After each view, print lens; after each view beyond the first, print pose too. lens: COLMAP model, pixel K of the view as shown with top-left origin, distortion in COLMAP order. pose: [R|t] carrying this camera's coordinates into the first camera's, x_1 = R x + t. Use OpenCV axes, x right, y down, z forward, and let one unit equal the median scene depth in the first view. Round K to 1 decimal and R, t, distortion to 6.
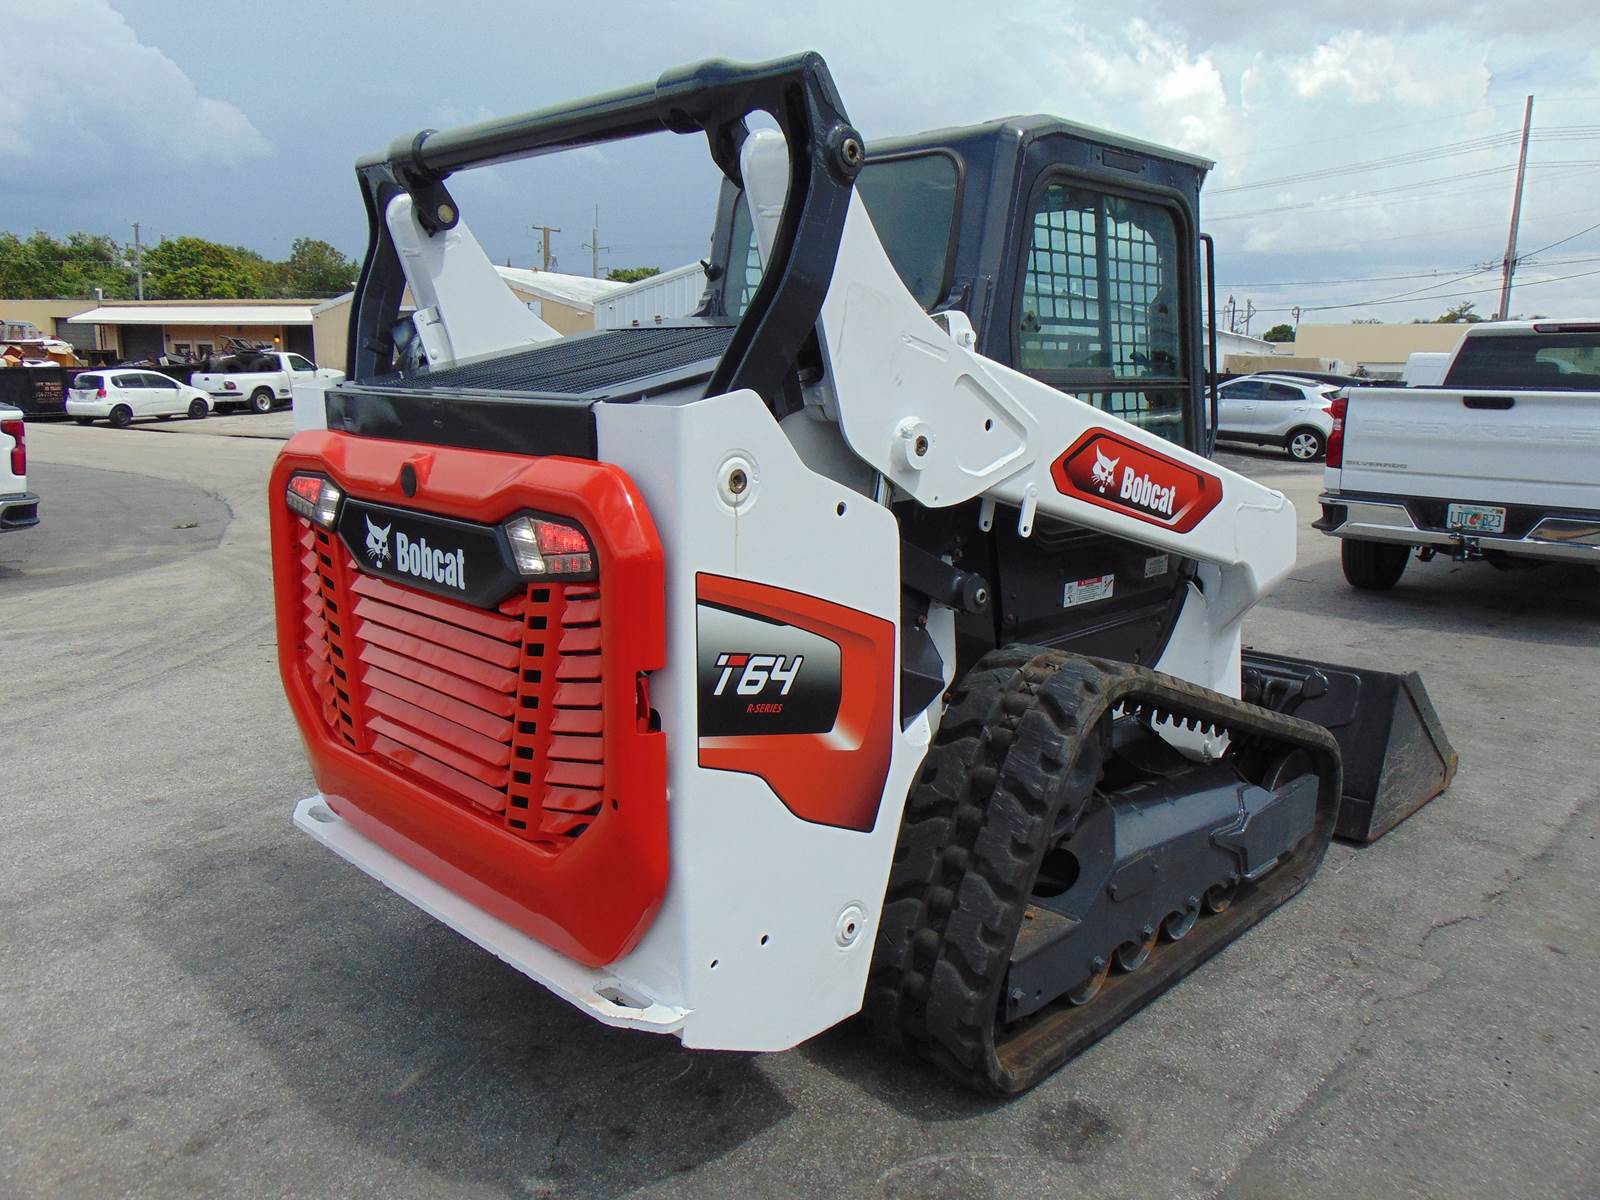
lens RADIAL K [[1155.6, 0, 801.6], [0, 1155.6, 609.2], [0, 0, 1]] dist [0.037366, -0.000924]
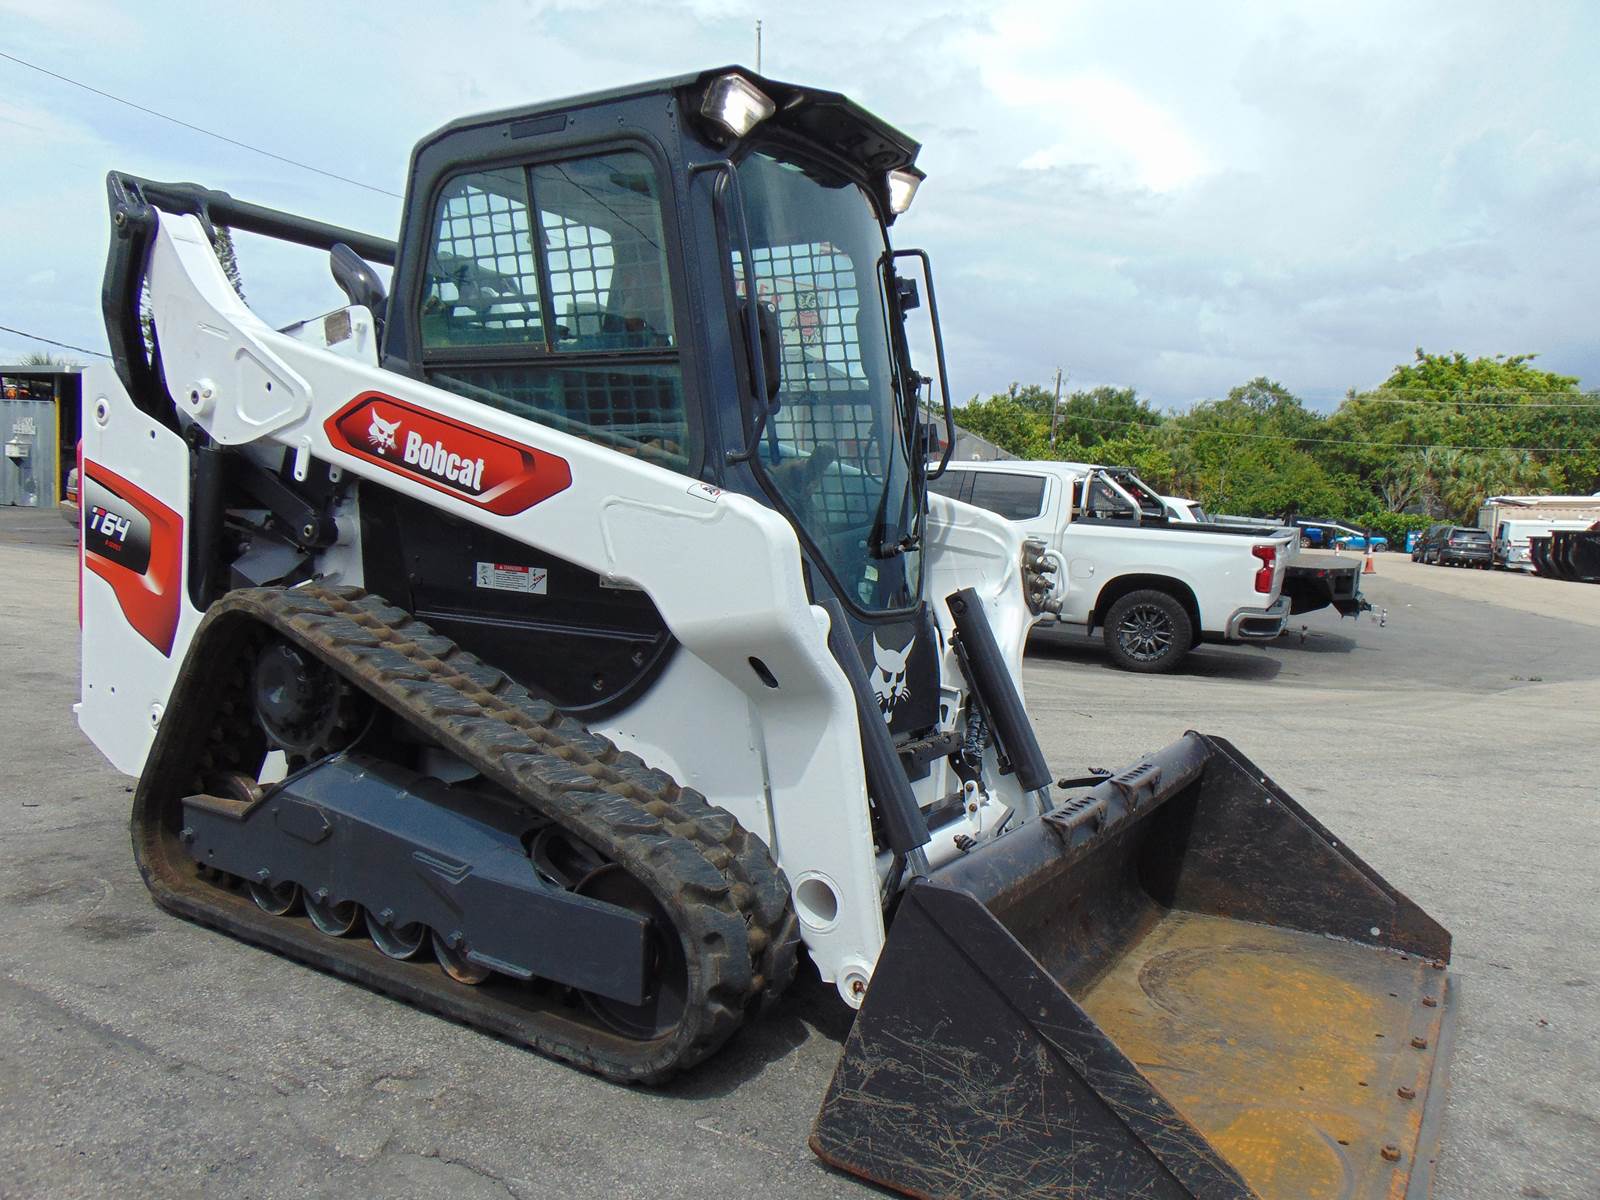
lens RADIAL K [[1168.6, 0, 796.6], [0, 1168.6, 599.1], [0, 0, 1]] dist [0.006120, 0.014348]
pose [[0.218101, 0.075276, -0.973019, 1.454247], [-0.236770, 0.971315, 0.022073, -0.089636], [0.946769, 0.225568, 0.229668, 1.203477]]
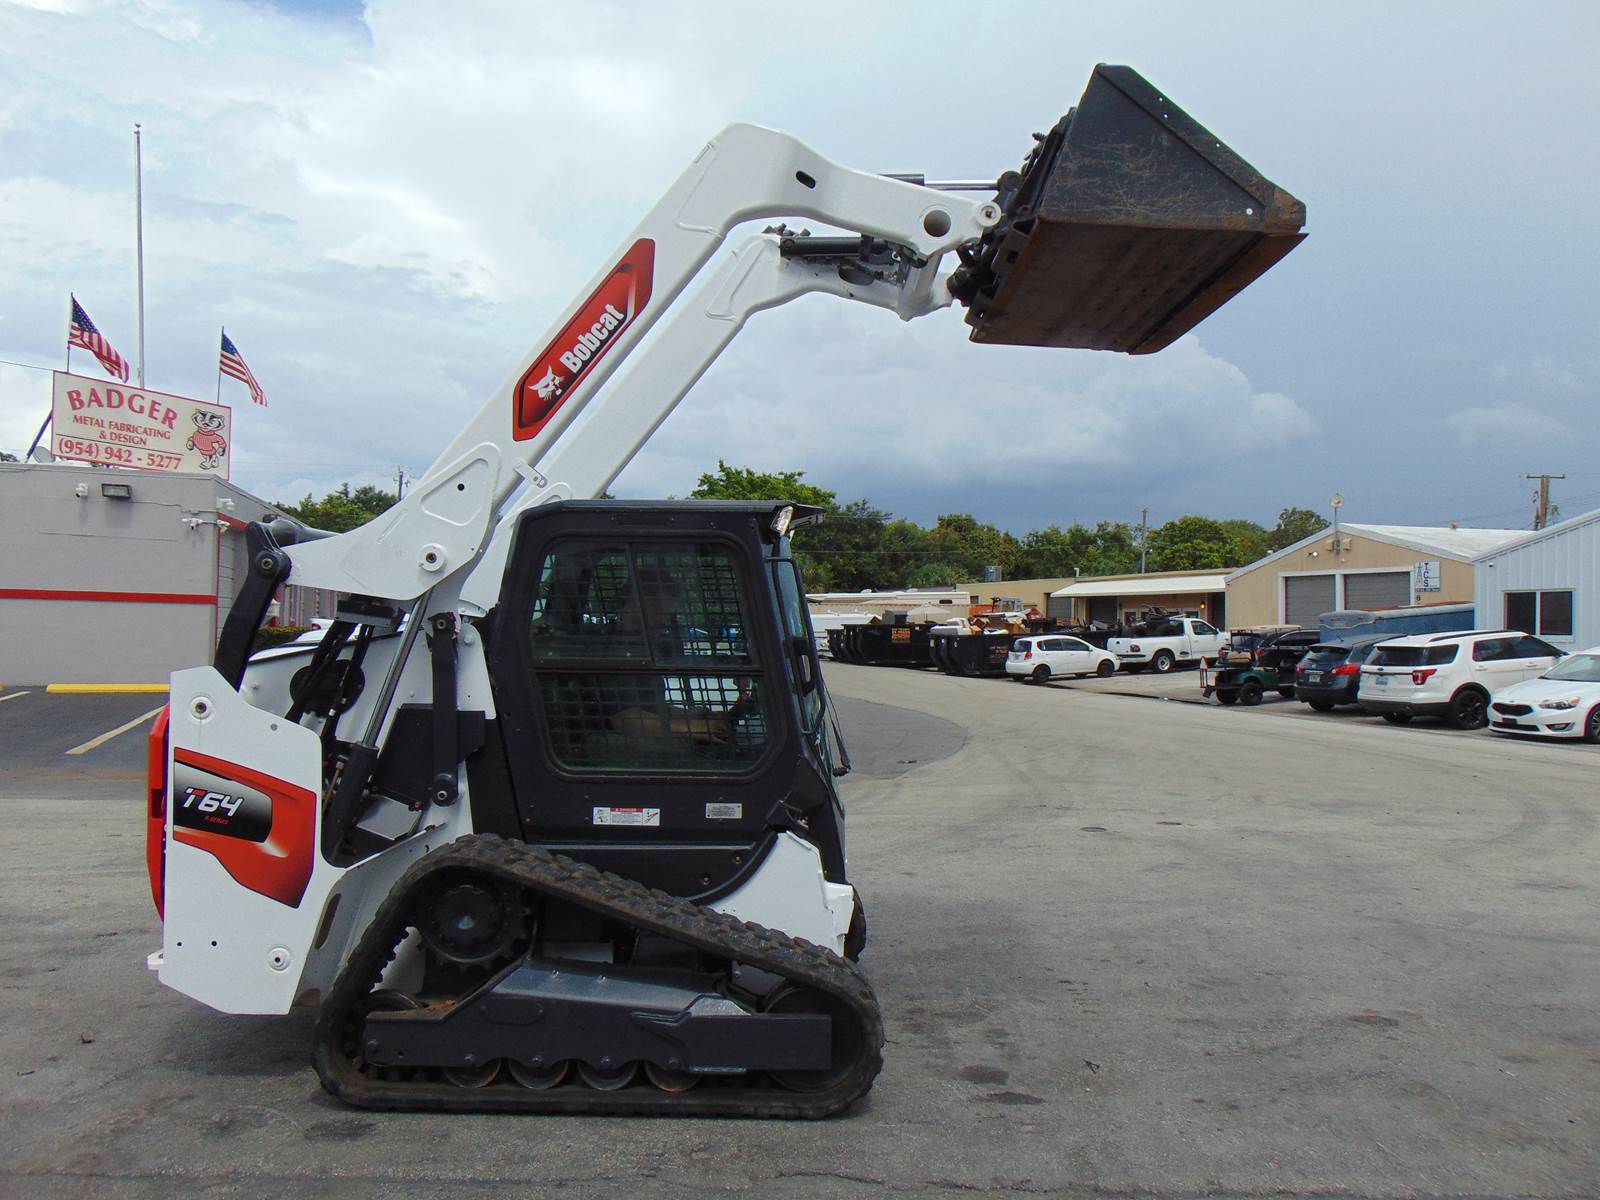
lens RADIAL K [[1169.4, 0, 782.2], [0, 1169.4, 601.4], [0, 0, 1]] dist [-0.022962, 0.059201]
pose [[0.688467, -0.017579, -0.725054, 1.657923], [-0.147522, 0.975413, -0.163728, -0.078314], [0.710106, 0.219683, 0.668946, 0.178759]]
